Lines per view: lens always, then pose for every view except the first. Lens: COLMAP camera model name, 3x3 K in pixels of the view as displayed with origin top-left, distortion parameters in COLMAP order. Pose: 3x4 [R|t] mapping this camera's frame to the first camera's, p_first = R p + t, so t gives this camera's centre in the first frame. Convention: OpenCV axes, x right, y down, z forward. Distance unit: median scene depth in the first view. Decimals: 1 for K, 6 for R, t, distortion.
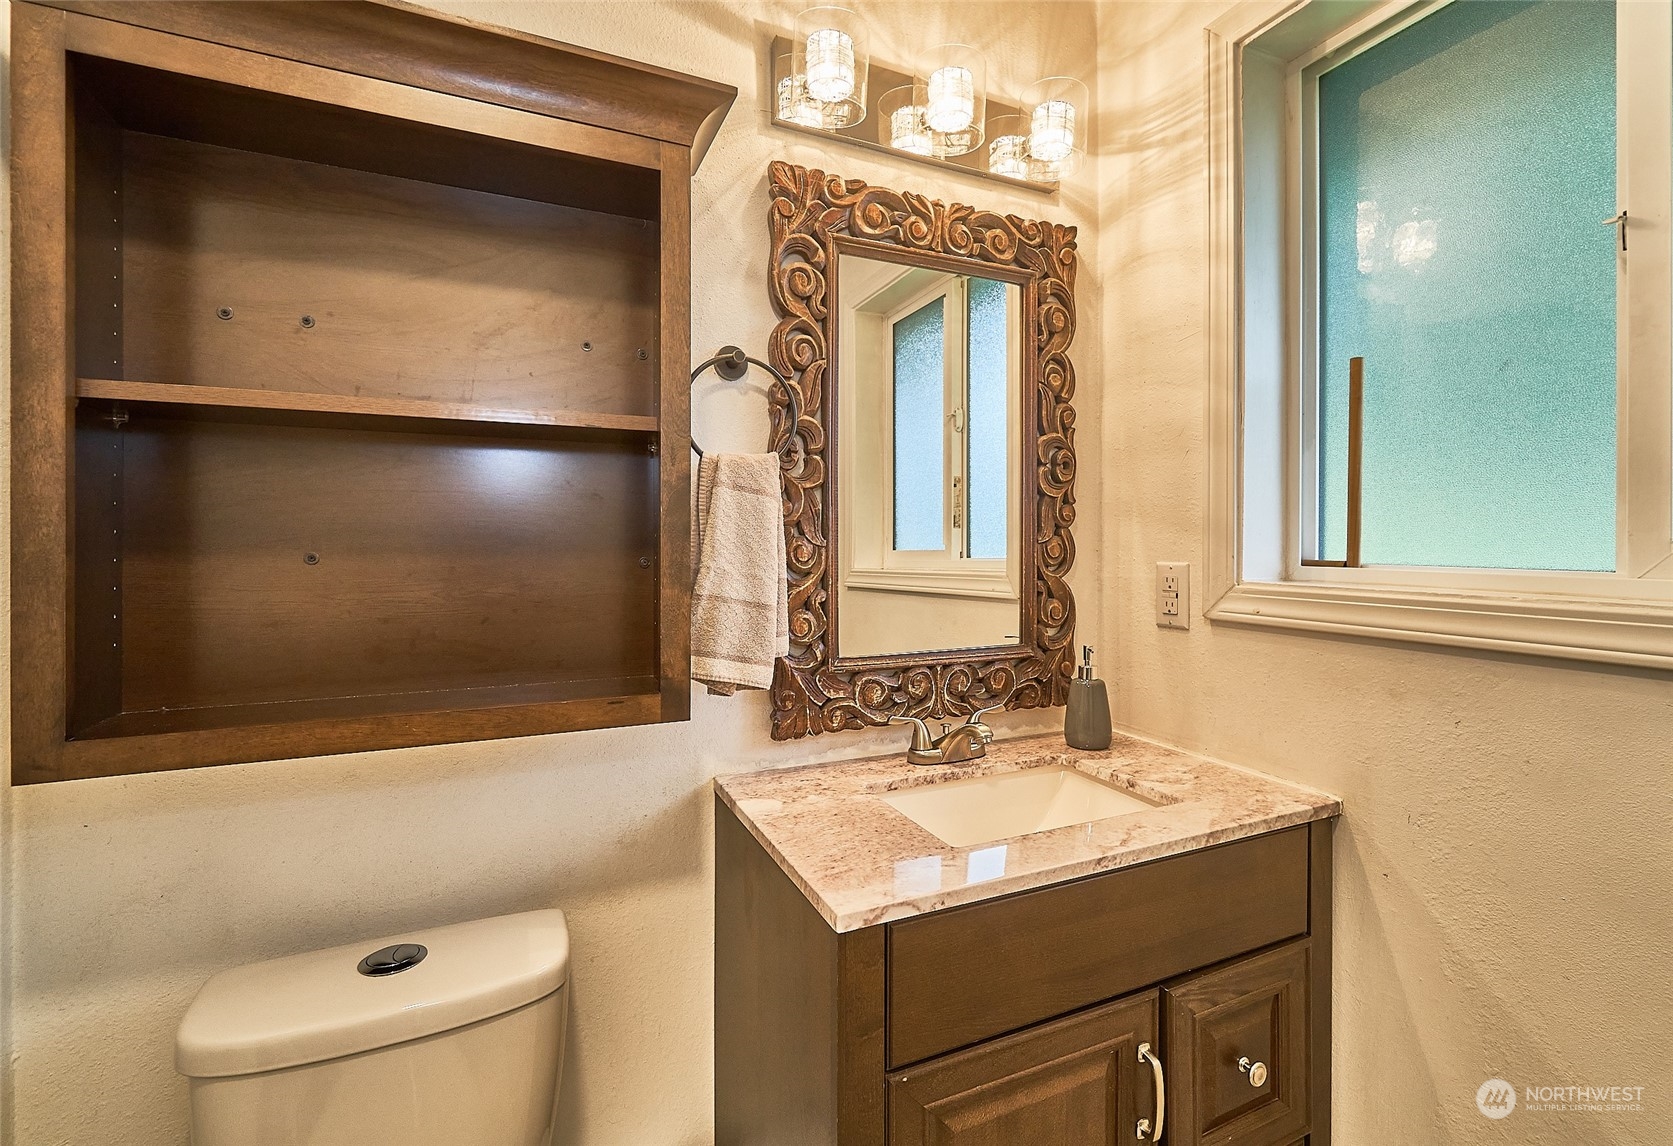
lens RADIAL K [[756.4, 0, 836.5], [0, 756.4, 573.0], [0, 0, 1]] dist [0.000709, 0.000103]
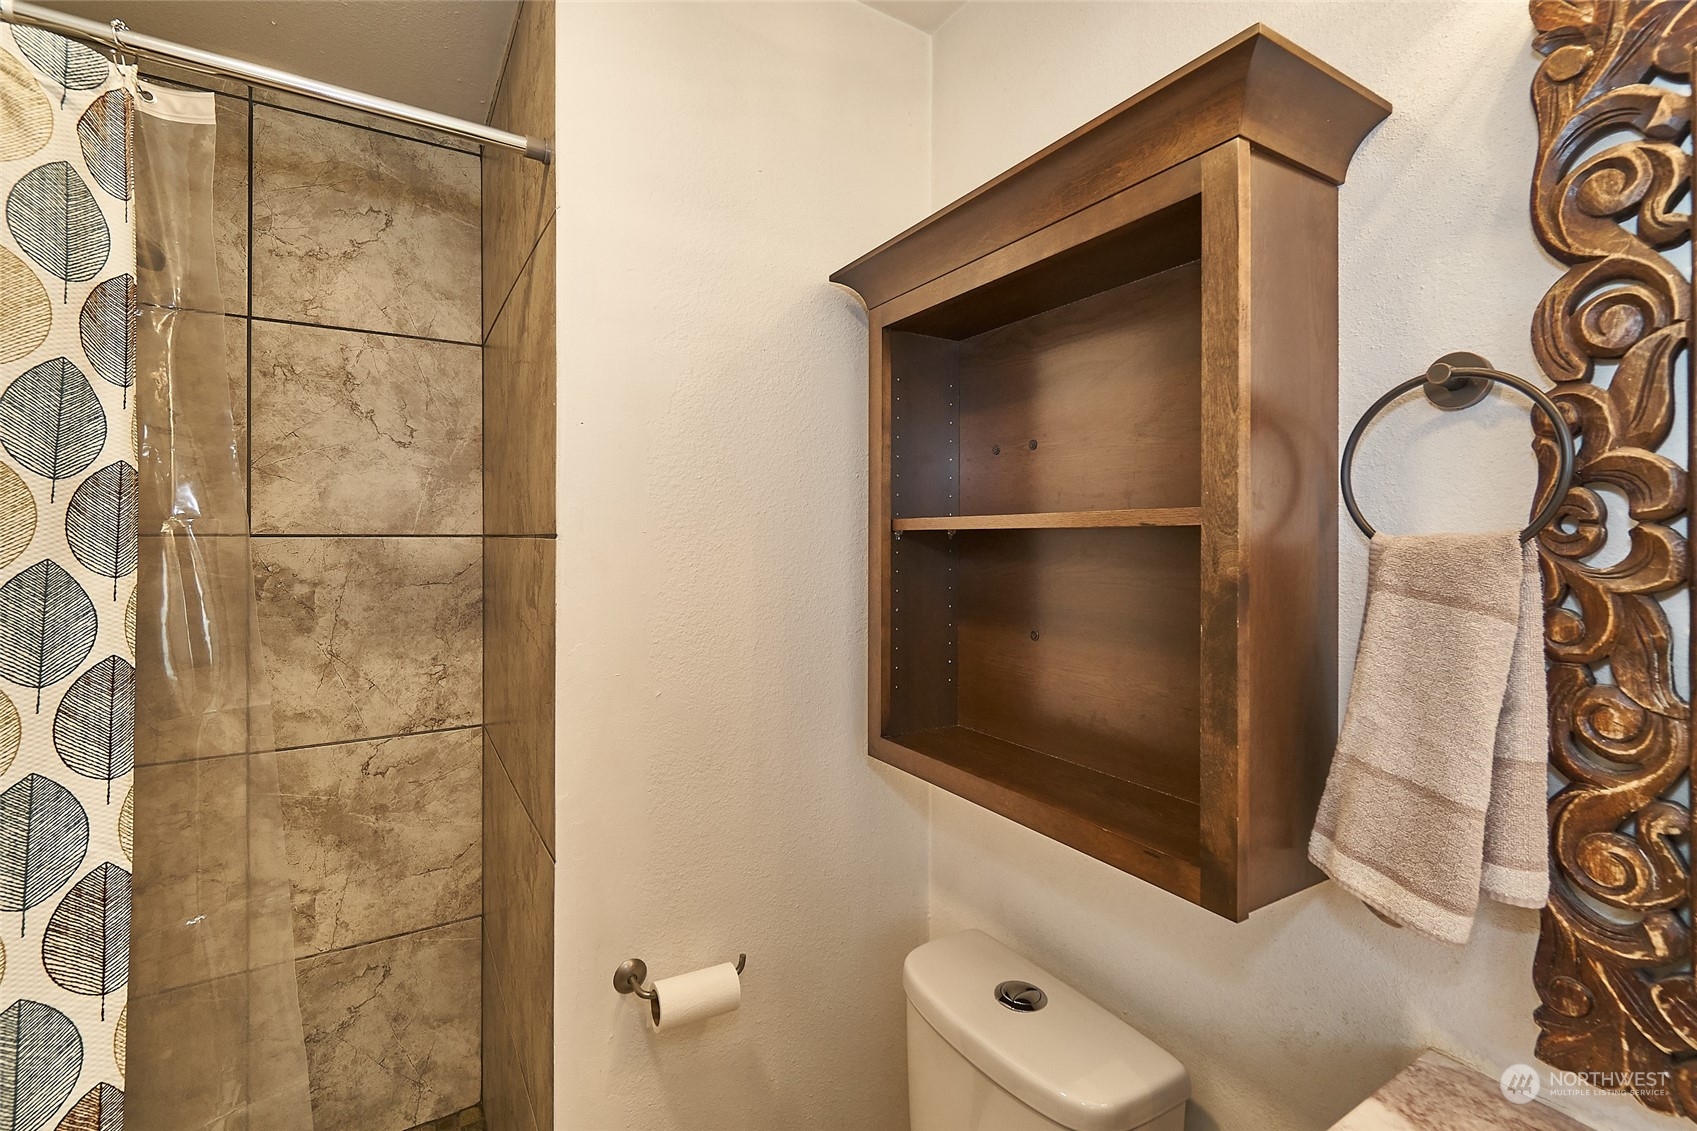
lens RADIAL K [[747.4, 0, 845.7], [0, 747.4, 555.4], [0, 0, 1]] dist [-0.000498, -0.000429]
pose [[0.133571, 0.017251, -0.990889, 0.390386], [-0.039391, 0.999151, 0.012085, -0.127501], [0.990256, 0.037418, 0.134137, 0.448221]]
